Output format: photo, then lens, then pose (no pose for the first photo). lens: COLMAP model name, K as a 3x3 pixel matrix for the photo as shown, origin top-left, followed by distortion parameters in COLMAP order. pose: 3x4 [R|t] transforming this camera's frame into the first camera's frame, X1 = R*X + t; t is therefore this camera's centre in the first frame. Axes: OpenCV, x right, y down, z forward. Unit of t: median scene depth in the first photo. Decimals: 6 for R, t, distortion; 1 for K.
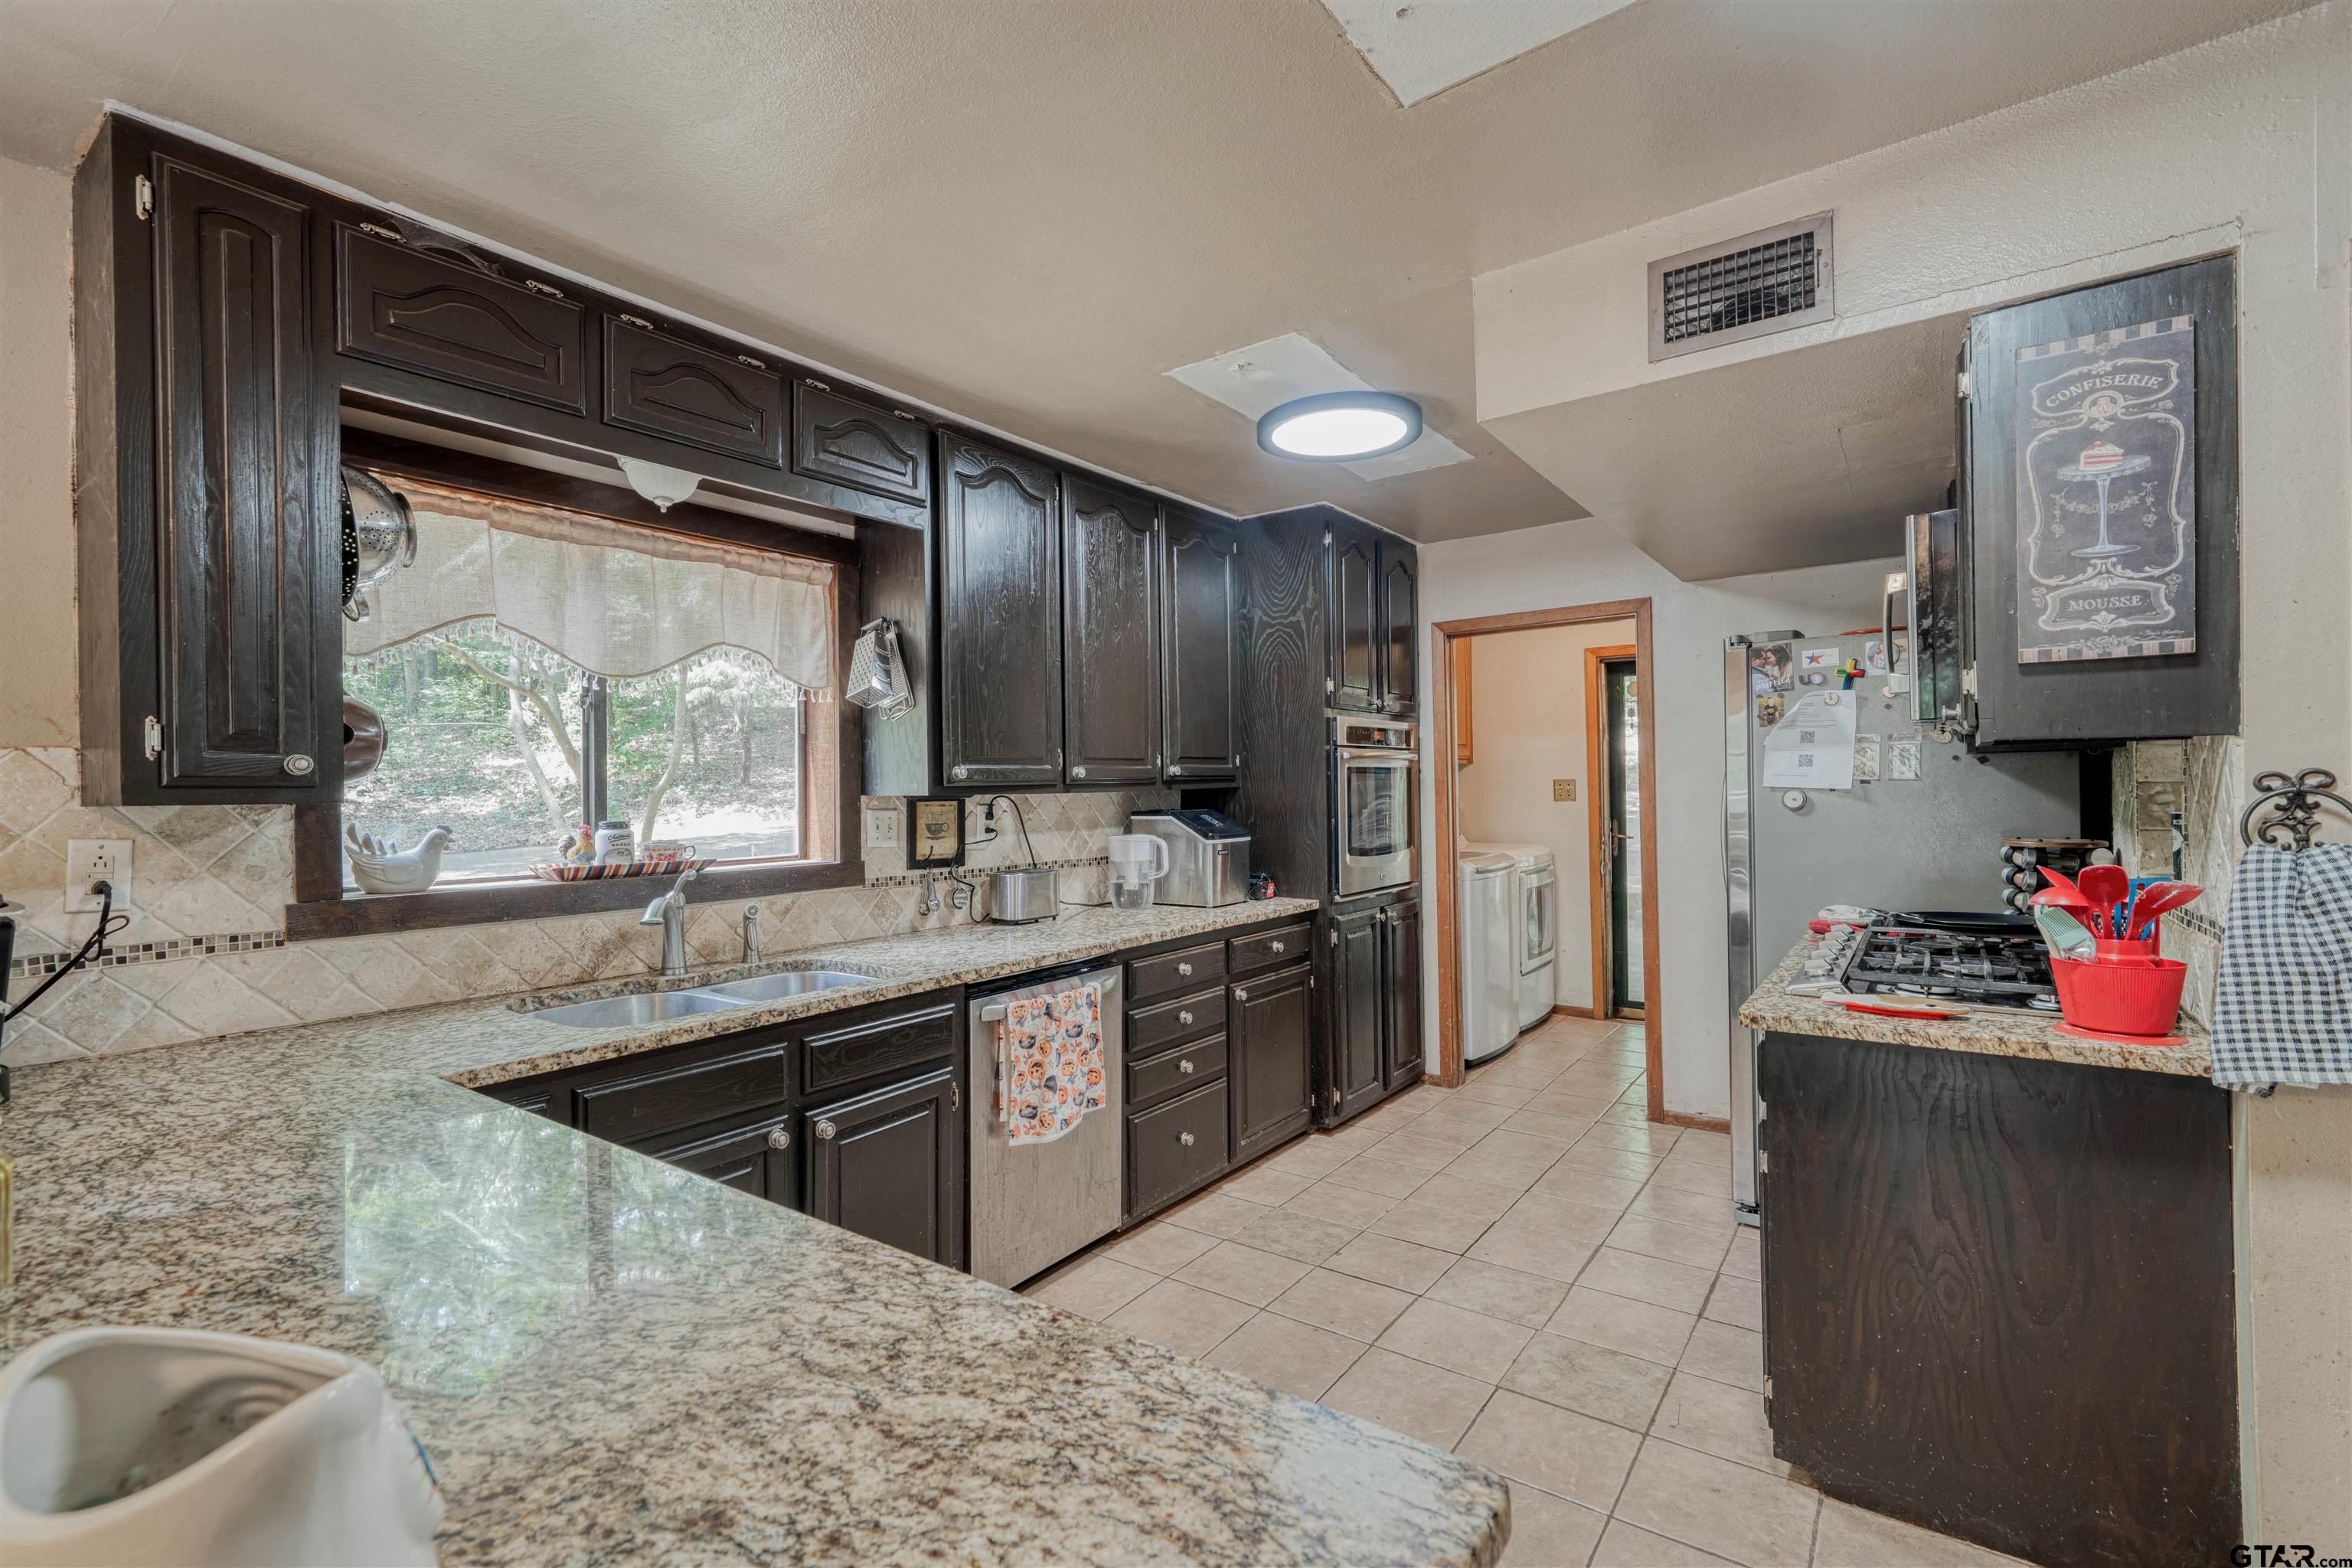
lens RADIAL K [[1051.3, 0, 1132.0], [0, 1051.3, 784.5], [0, 0, 1]] dist [0.002020, 0.000656]
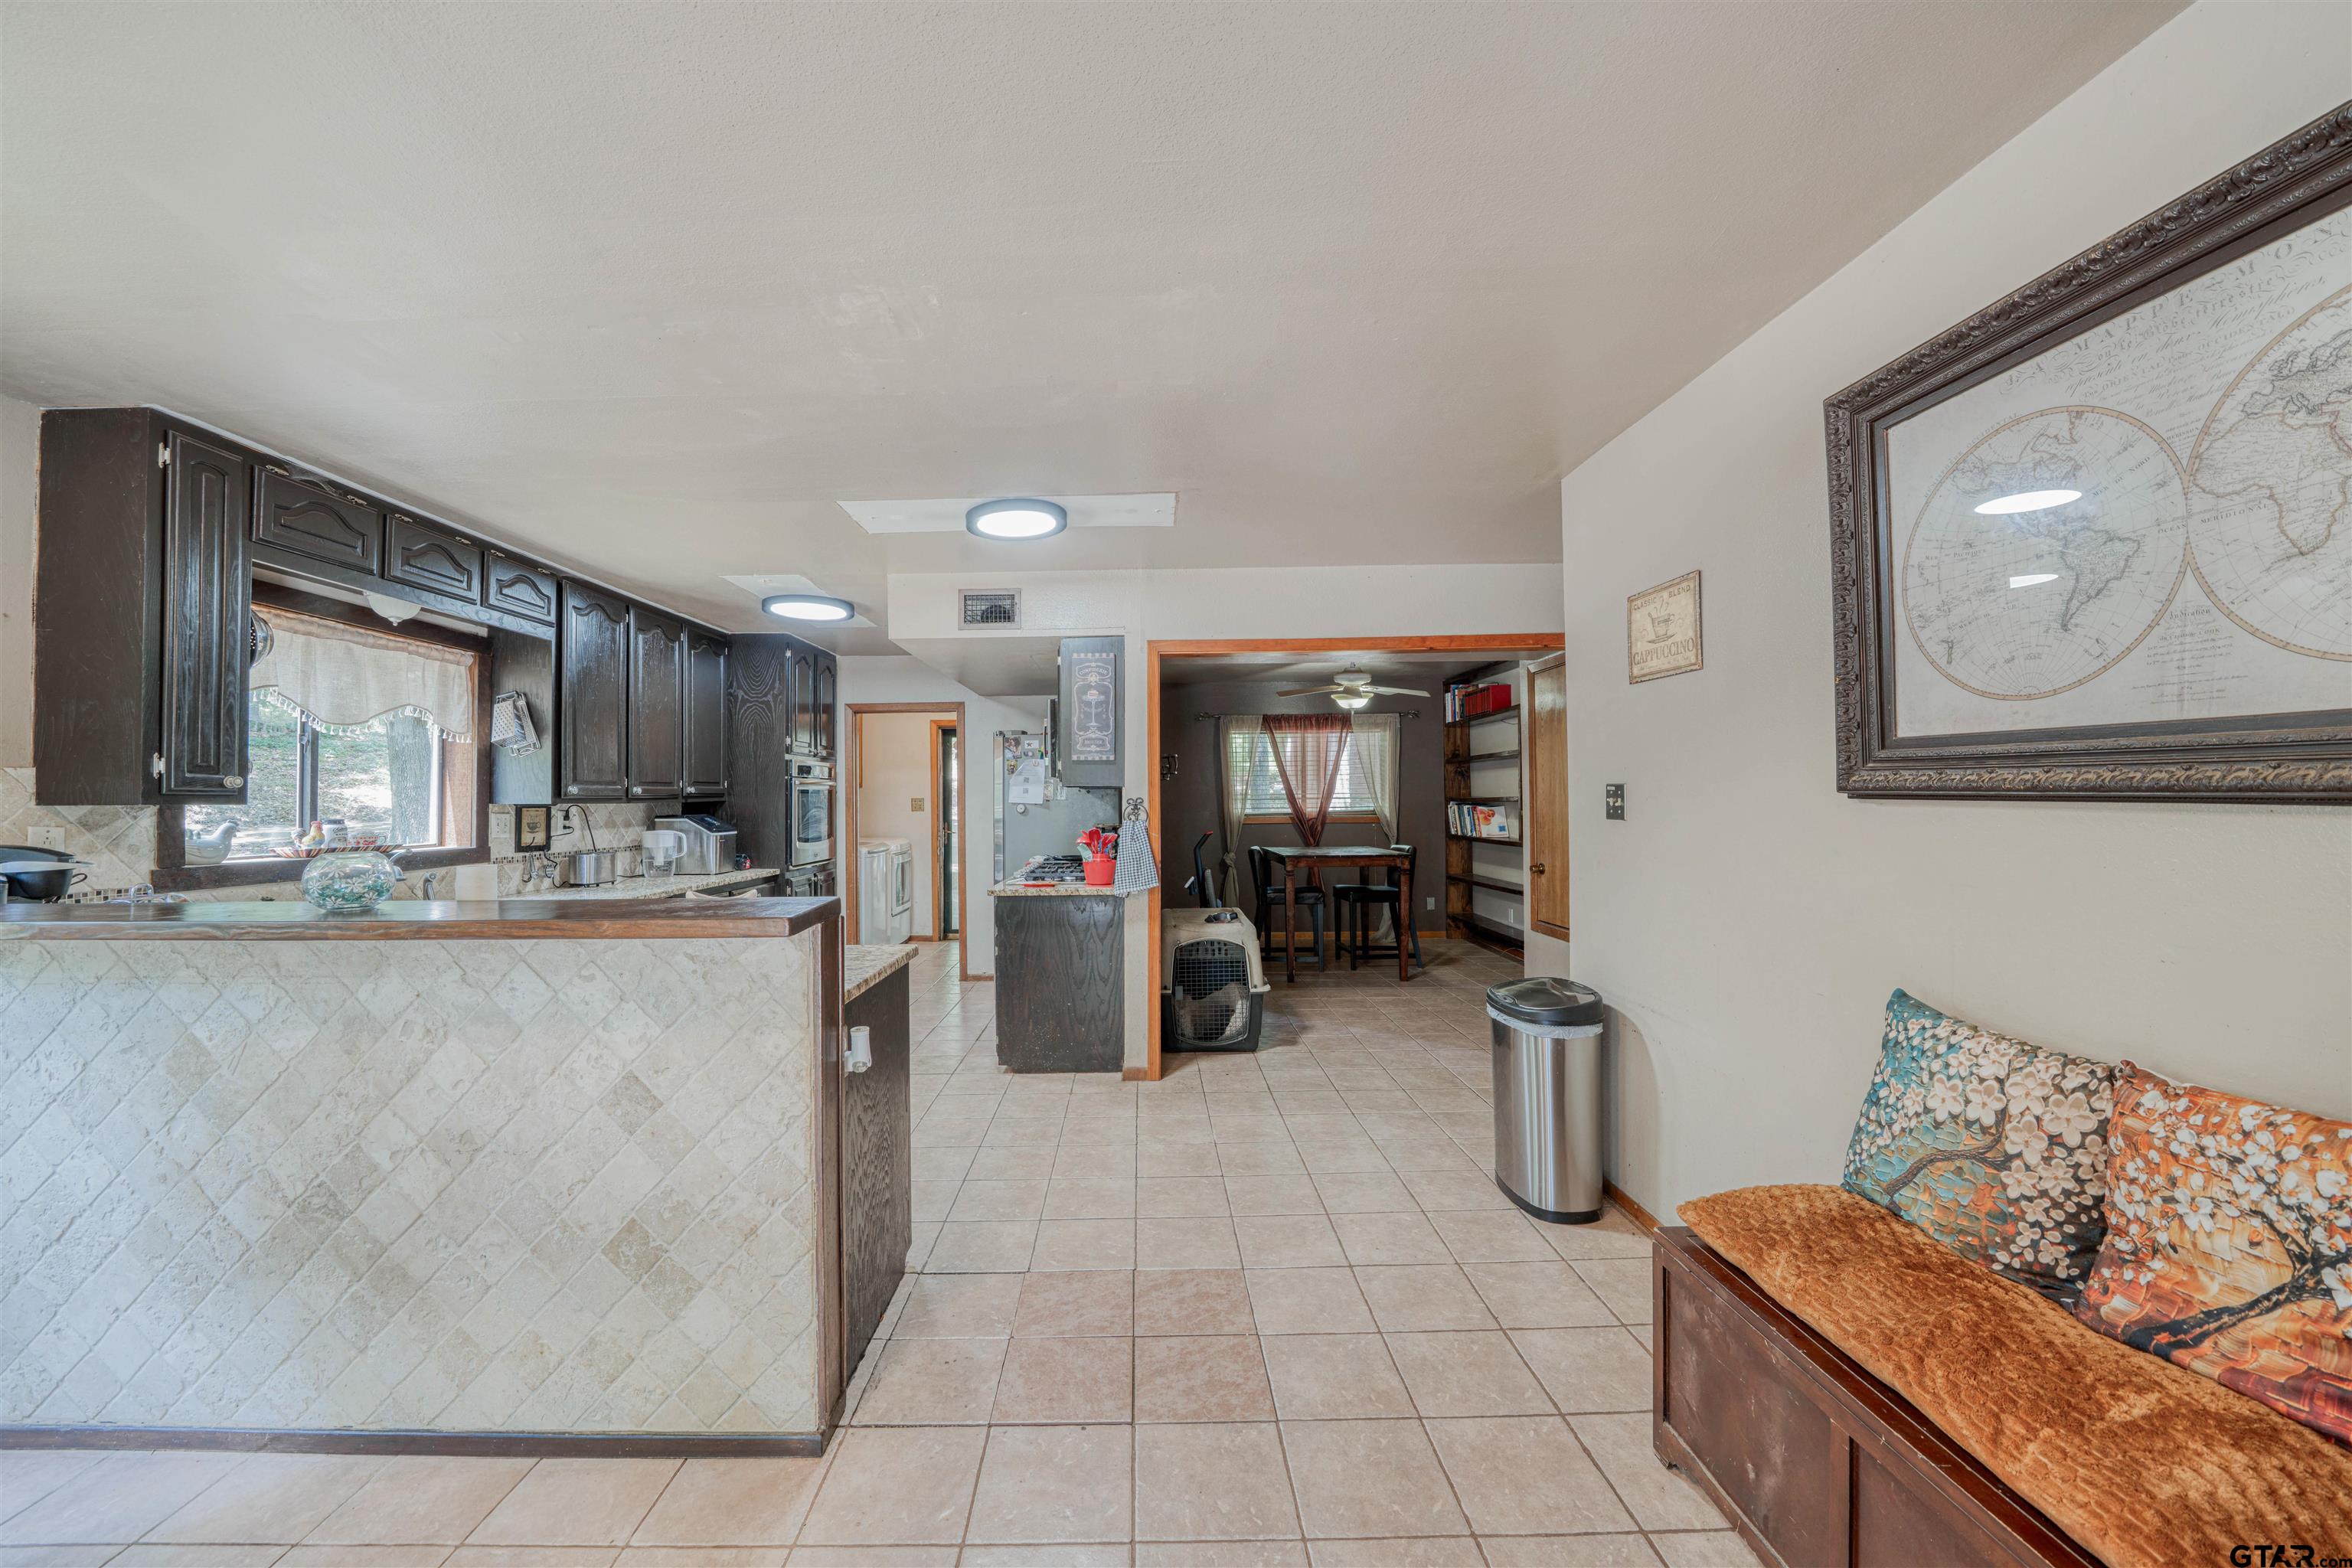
lens RADIAL K [[866.1, 0, 1143.1], [0, 866.1, 788.0], [0, 0, 1]] dist [-0.030223, 0.003538]
pose [[0.795297, 0.017186, 0.605976, -0.258048], [-0.007764, 0.999805, -0.018166, 0.002659], [-0.606170, 0.009743, 0.795276, -0.582614]]
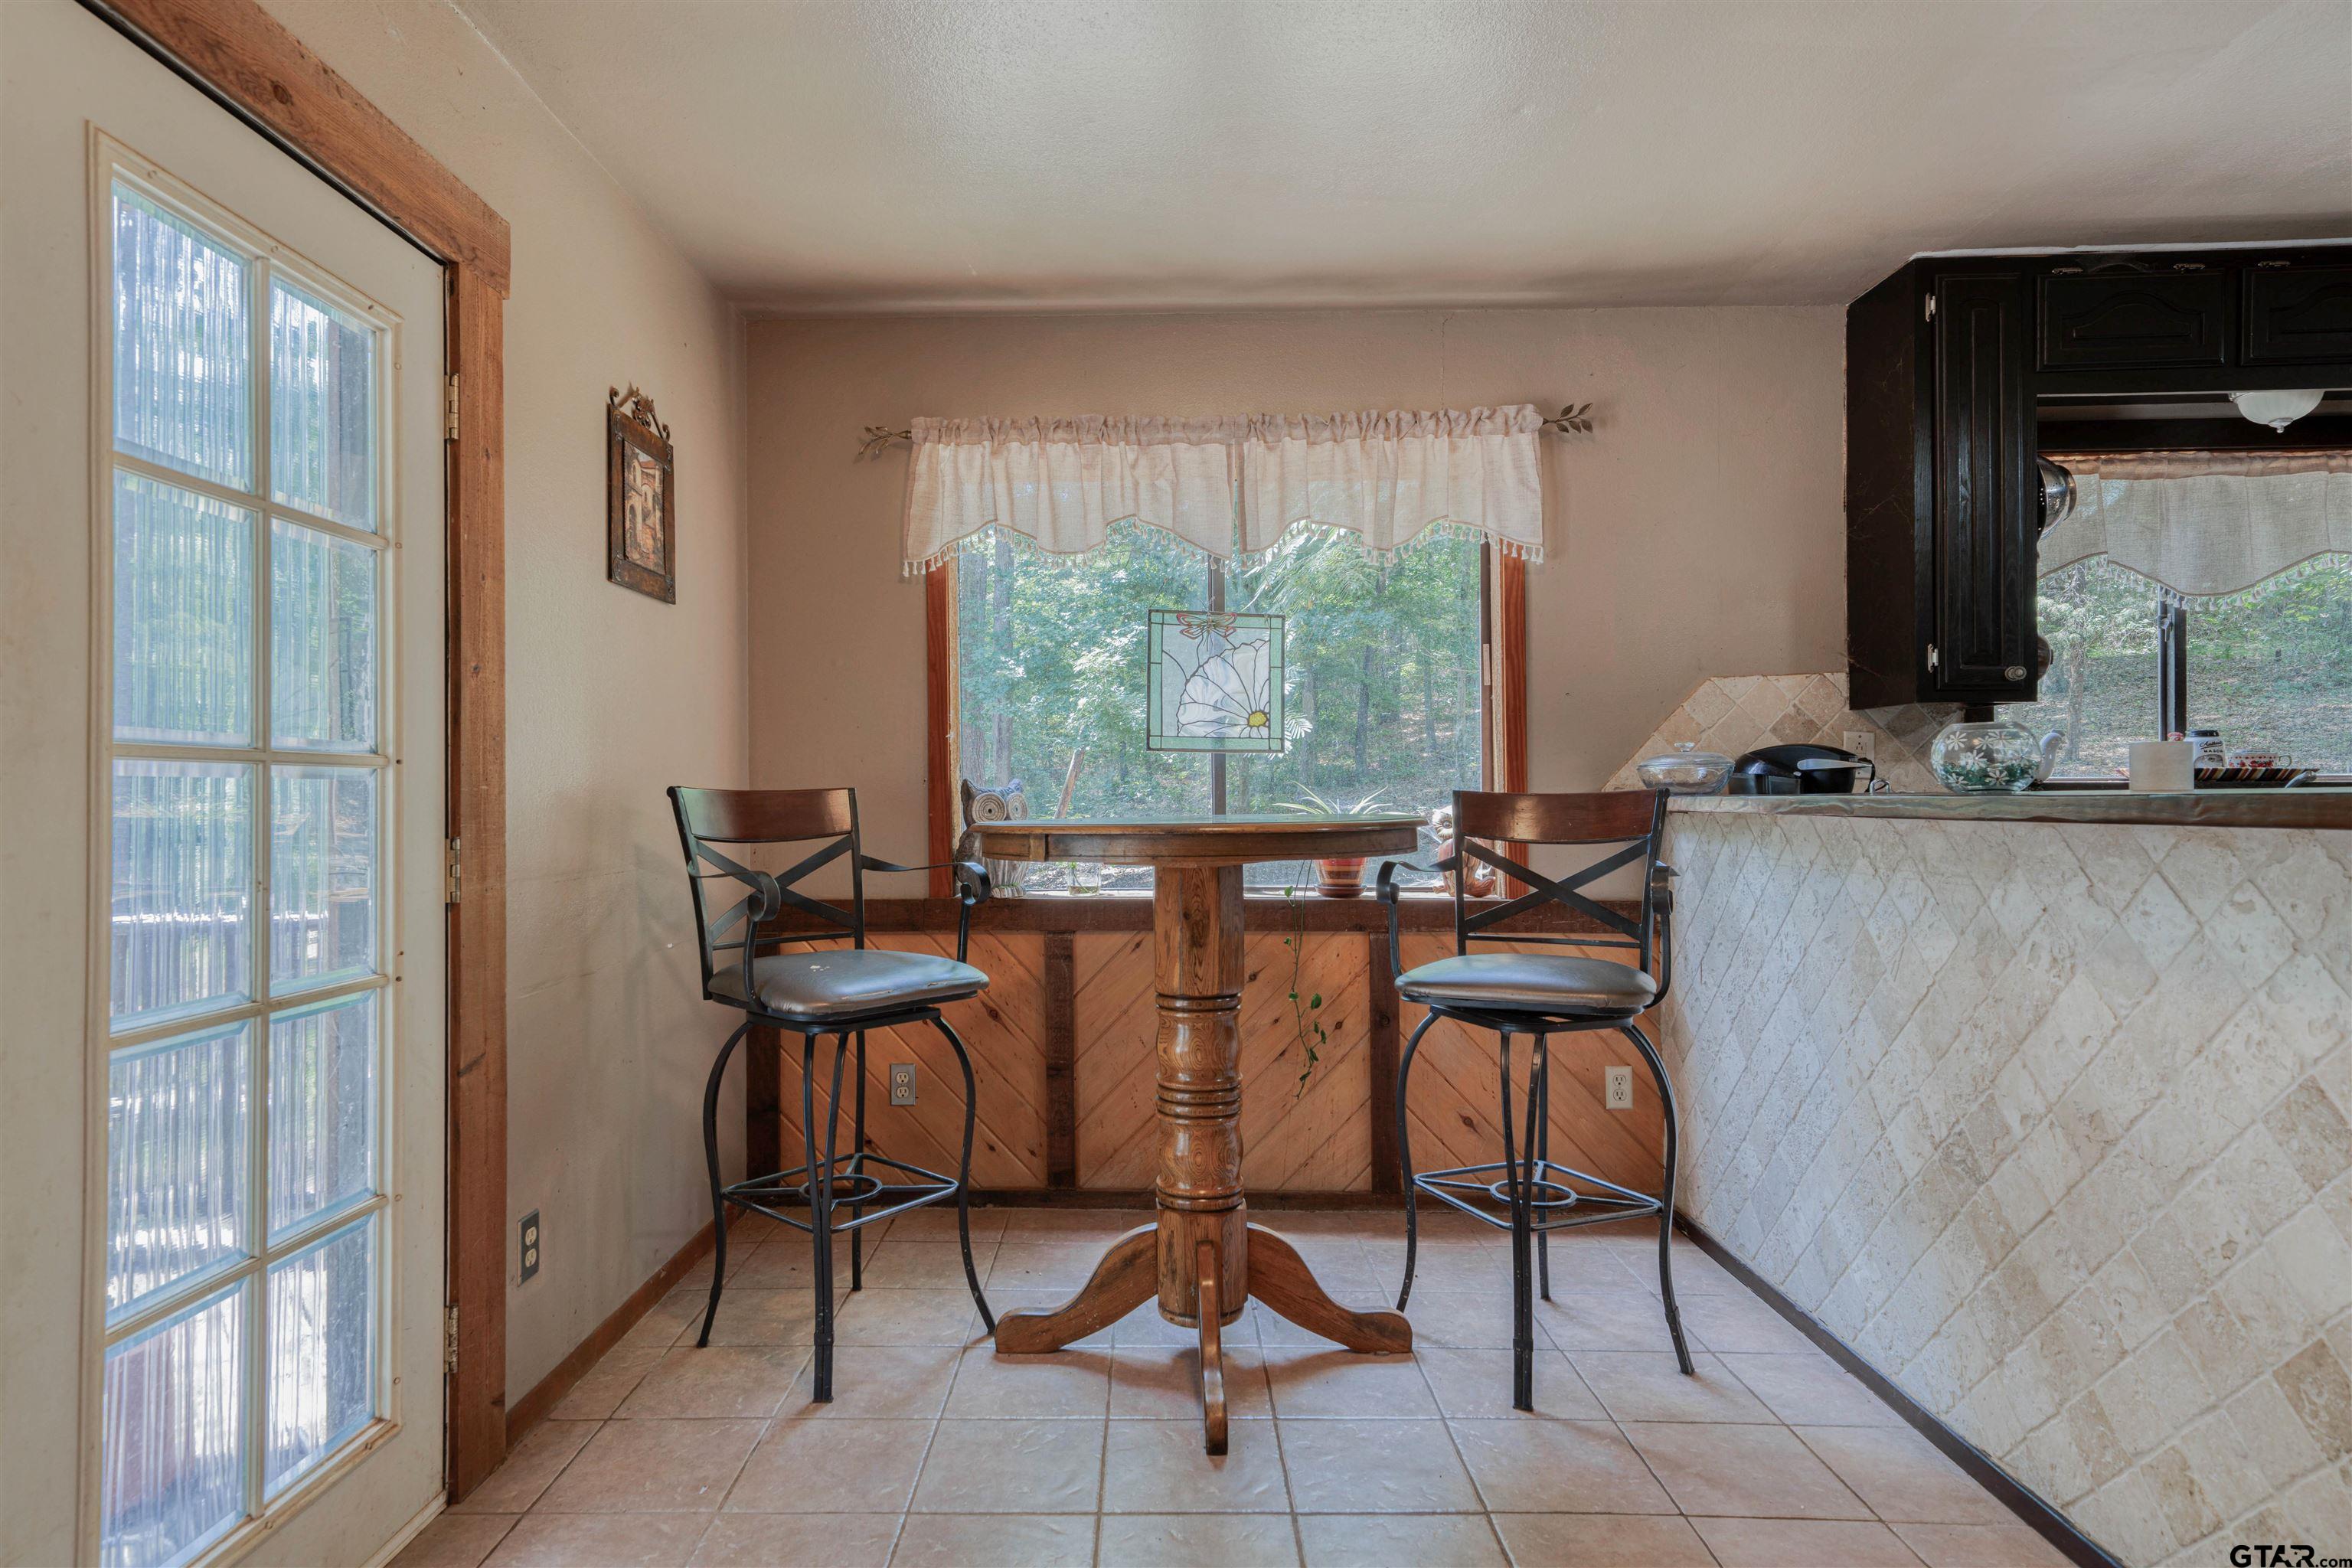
lens RADIAL K [[1289.2, 0, 1123.2], [0, 1289.2, 785.8], [0, 0, 1]] dist [0.004220, 0.010131]
pose [[0.579798, 0.006936, -0.814731, -0.040737], [0.000799, 0.999958, 0.009082, 0.067582], [0.814760, -0.005917, 0.579768, -0.576218]]
